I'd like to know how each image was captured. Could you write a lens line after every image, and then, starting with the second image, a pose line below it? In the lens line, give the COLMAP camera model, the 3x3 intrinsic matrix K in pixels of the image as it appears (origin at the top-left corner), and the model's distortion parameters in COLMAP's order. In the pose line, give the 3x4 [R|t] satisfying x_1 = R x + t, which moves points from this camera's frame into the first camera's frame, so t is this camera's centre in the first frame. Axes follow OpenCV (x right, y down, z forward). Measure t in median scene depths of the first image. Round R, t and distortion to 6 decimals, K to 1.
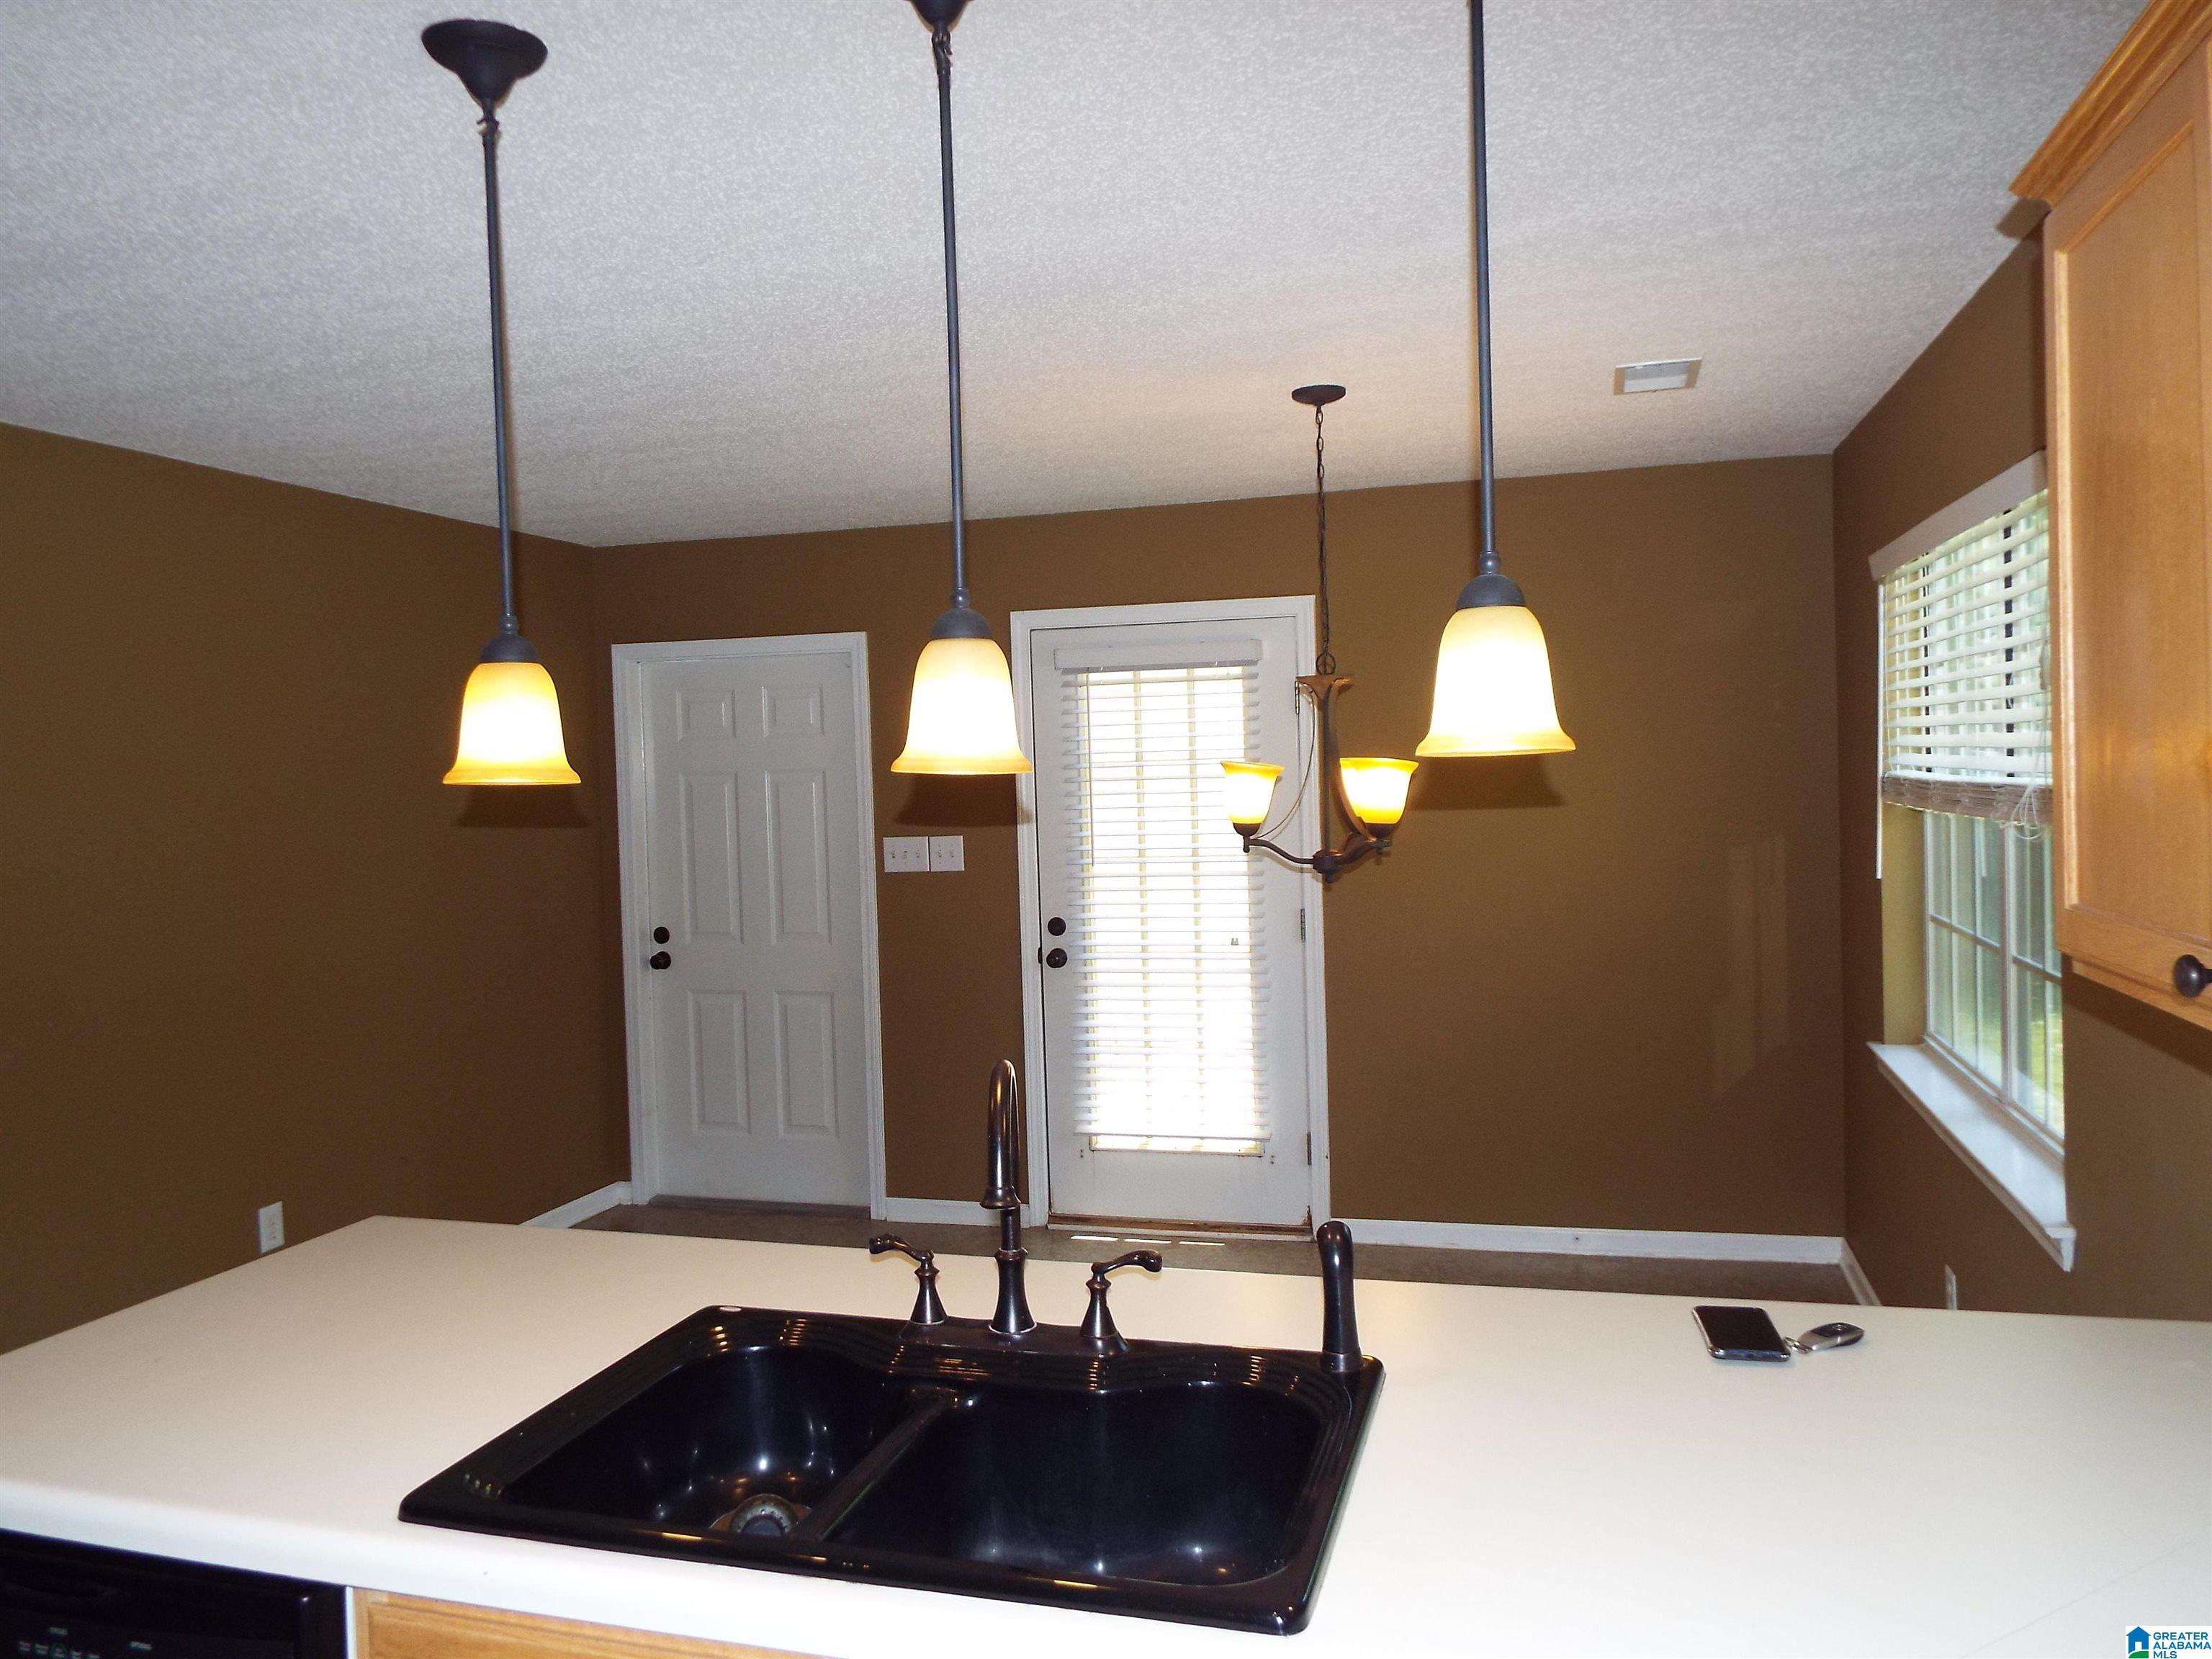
lens RADIAL K [[1651.9, 0, 1123.7], [0, 1651.9, 842.5], [0, 0, 1]] dist [0.037504, -0.010453]
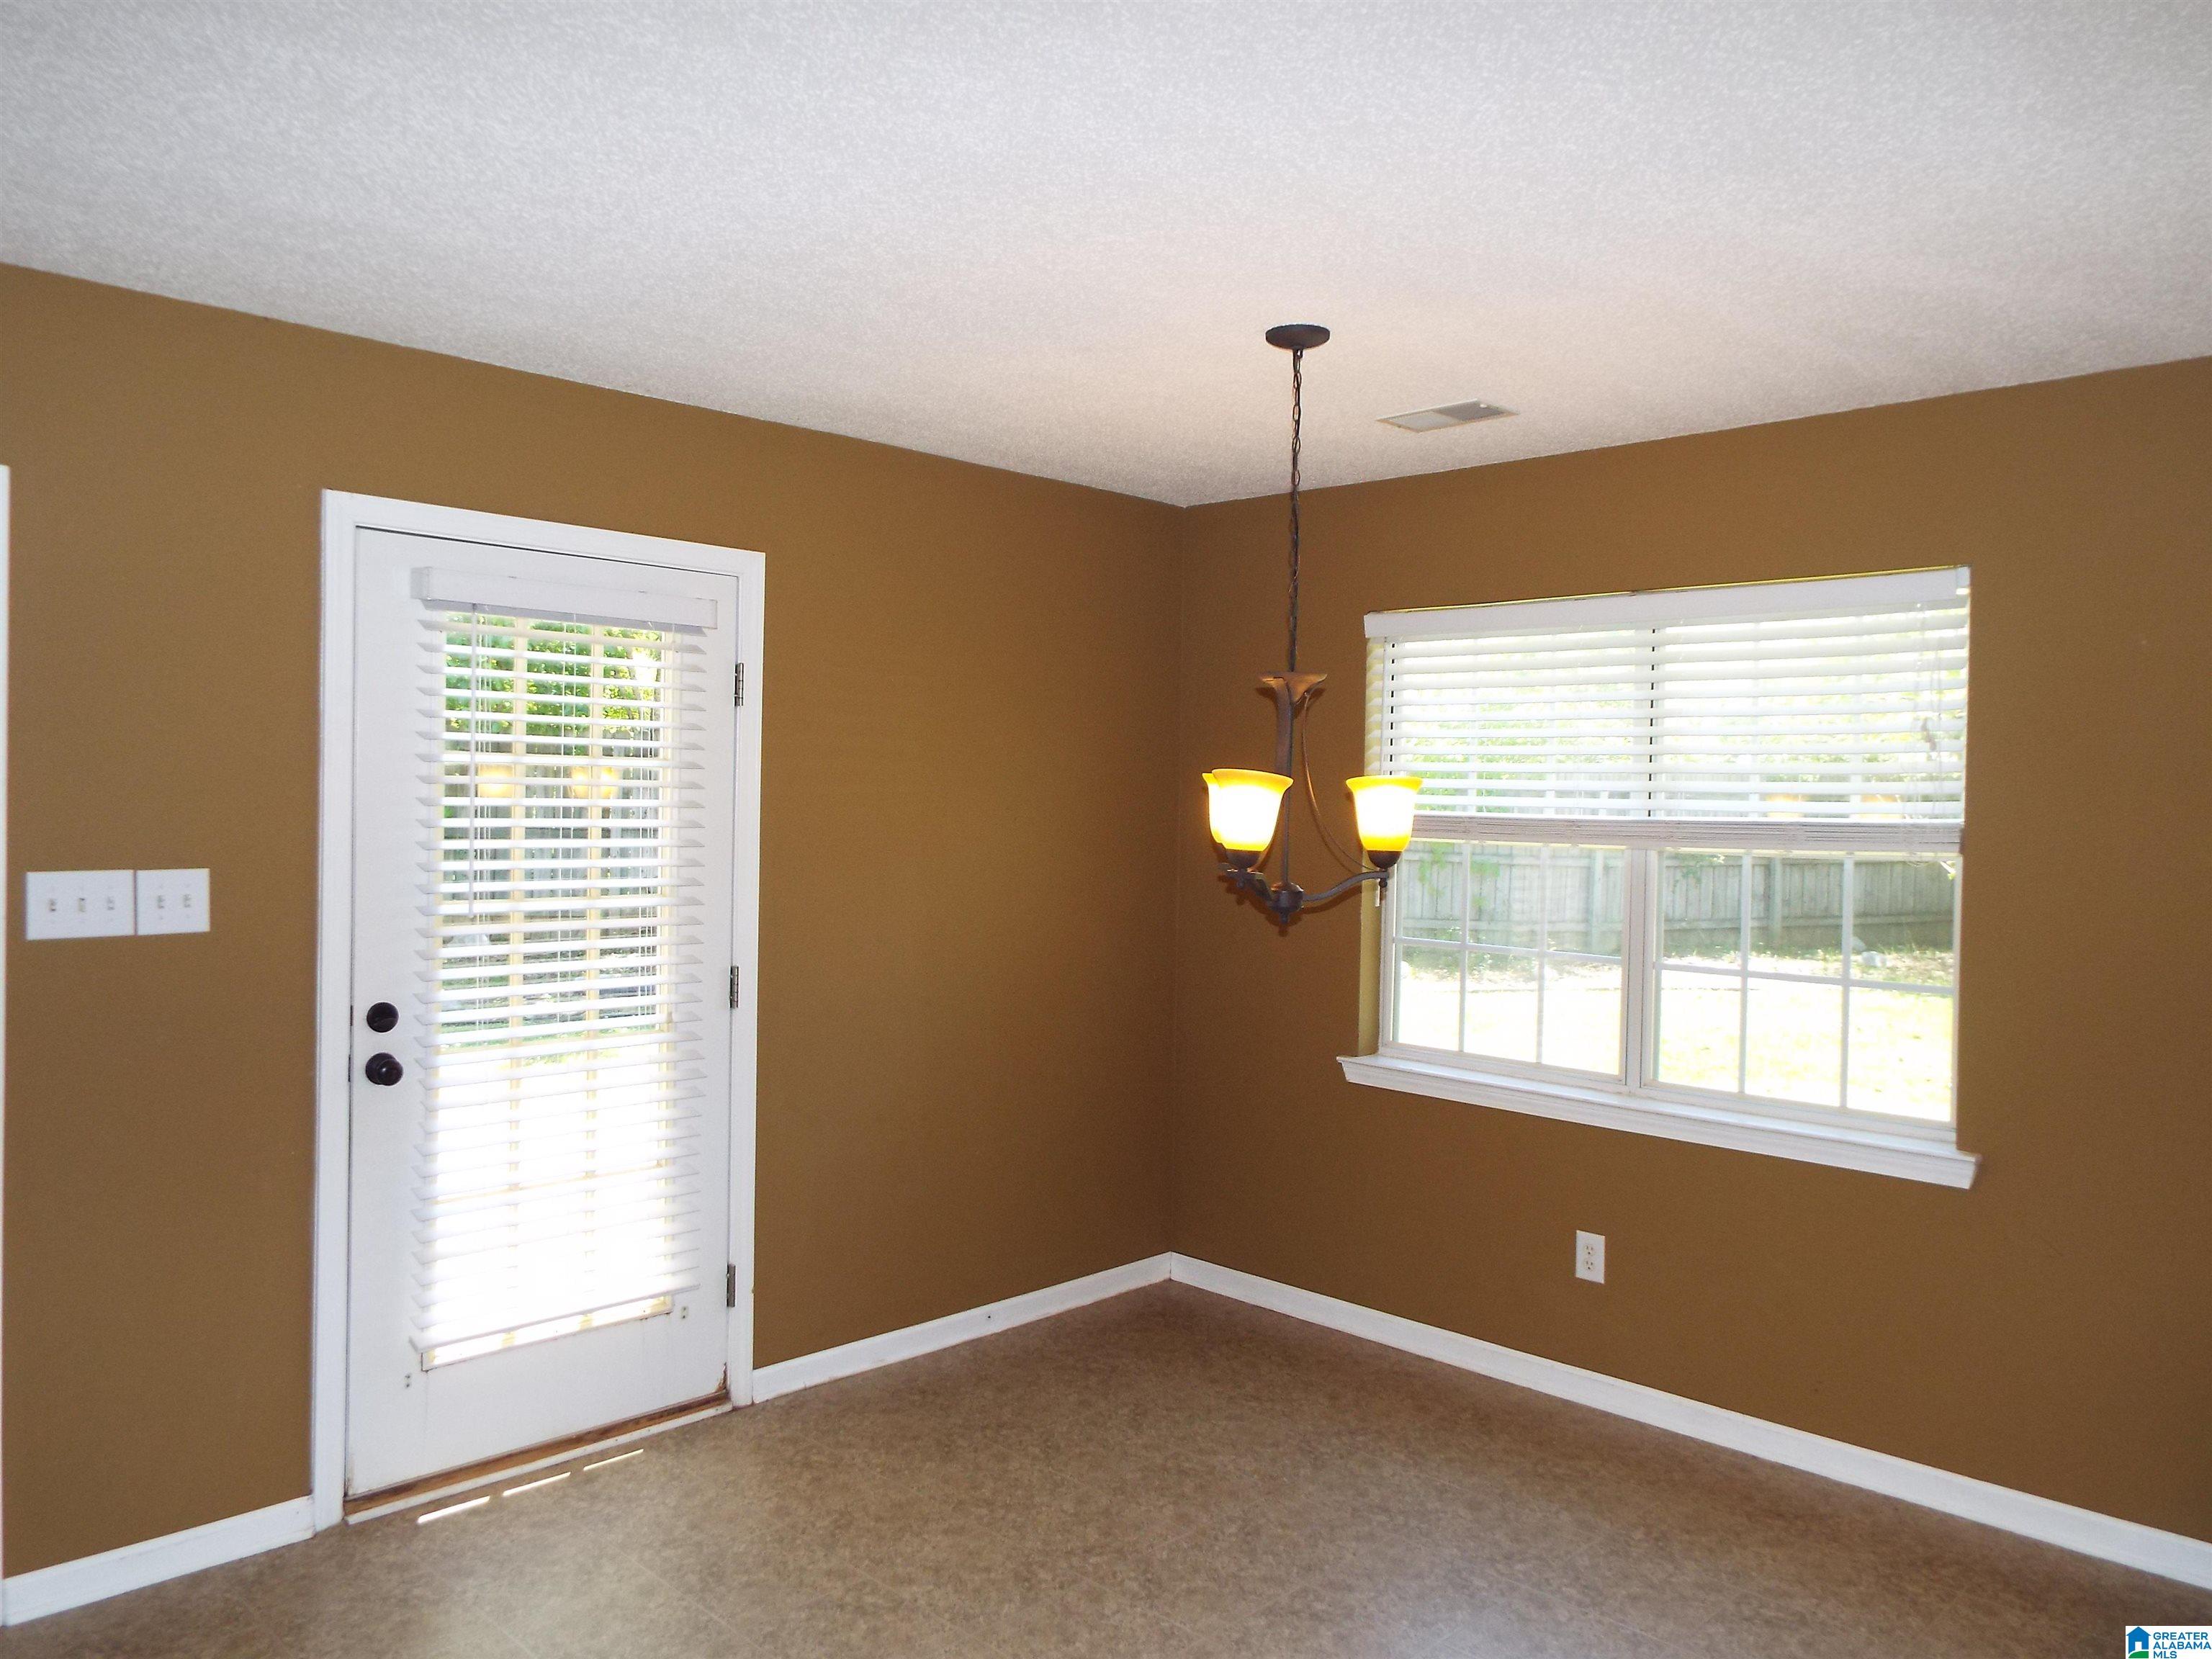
lens RADIAL K [[1651.9, 0, 1111.8], [0, 1651.9, 844.1], [0, 0, 1]] dist [0.037504, -0.010453]
pose [[0.483243, 0.015165, 0.875355, -0.453357], [0.009215, 0.999706, -0.022406, 0.003101], [-0.875438, 0.018893, 0.482961, 0.468582]]
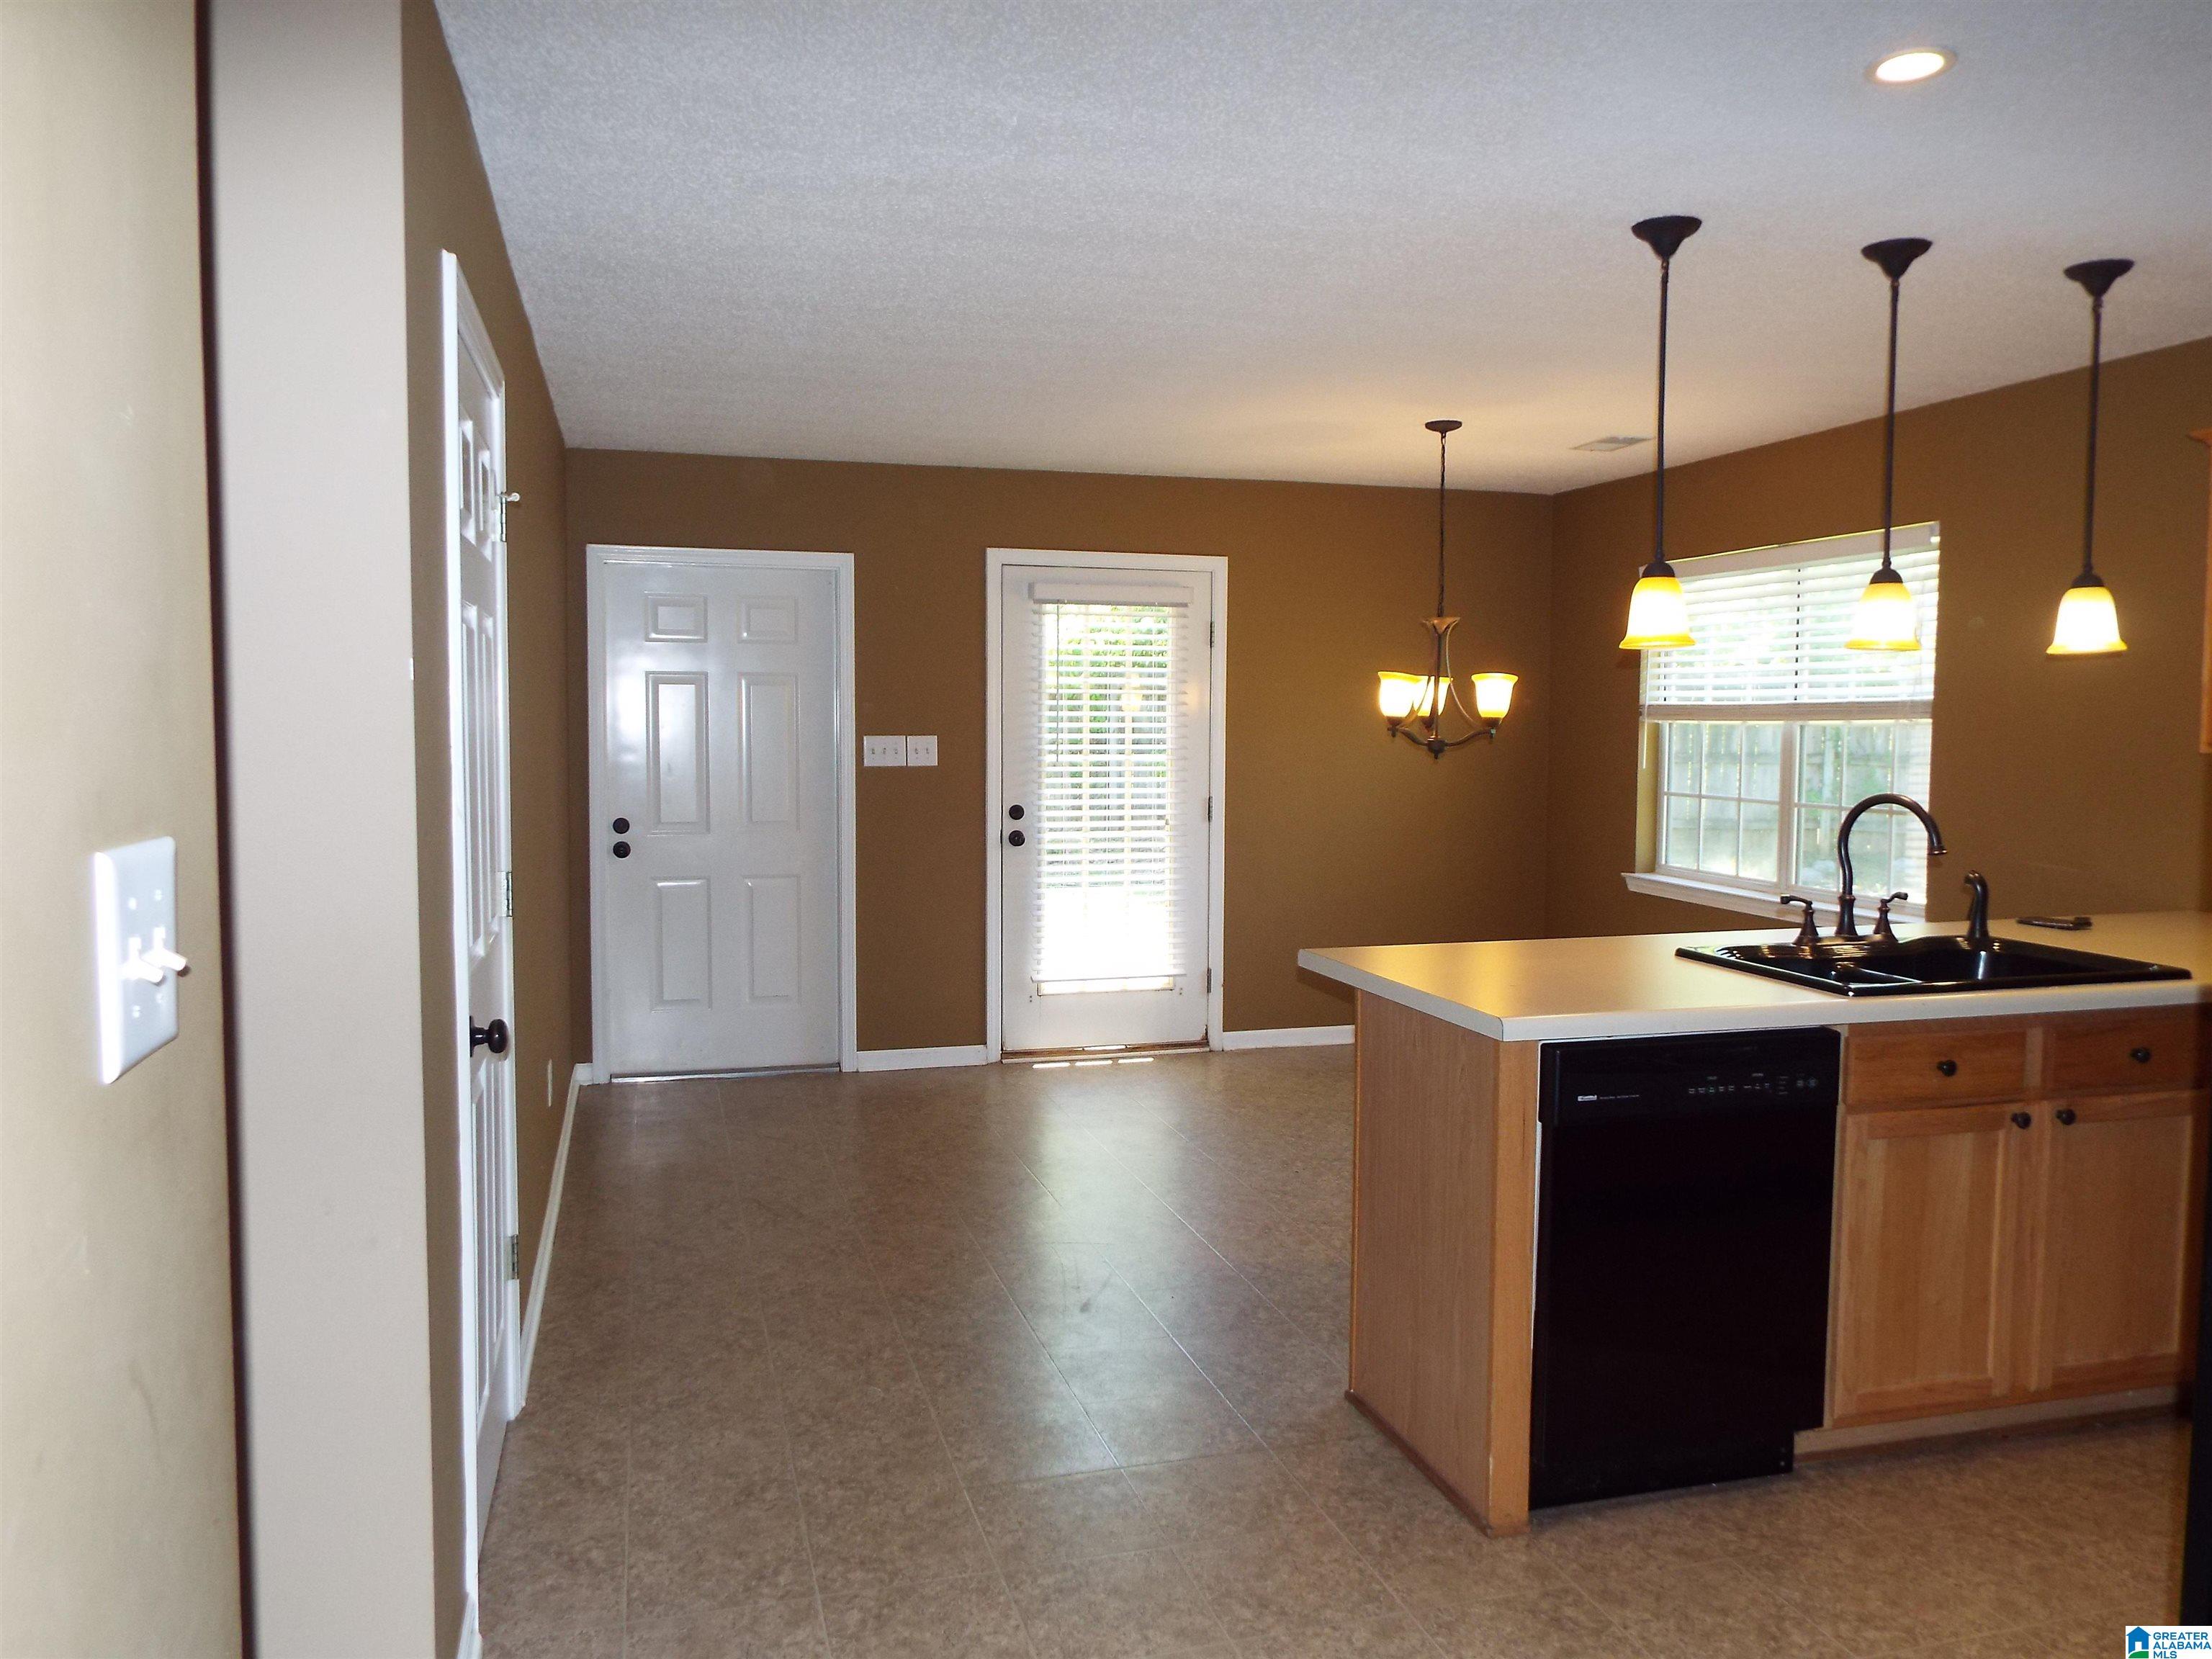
lens RADIAL K [[1651.9, 0, 1125.3], [0, 1651.9, 821.6], [0, 0, 1]] dist [0.037504, -0.010453]
pose [[0.846875, -0.001470, 0.531790, -0.620675], [-0.004271, 0.999945, 0.009566, 0.045989], [-0.531775, -0.010372, 0.846822, -0.067067]]
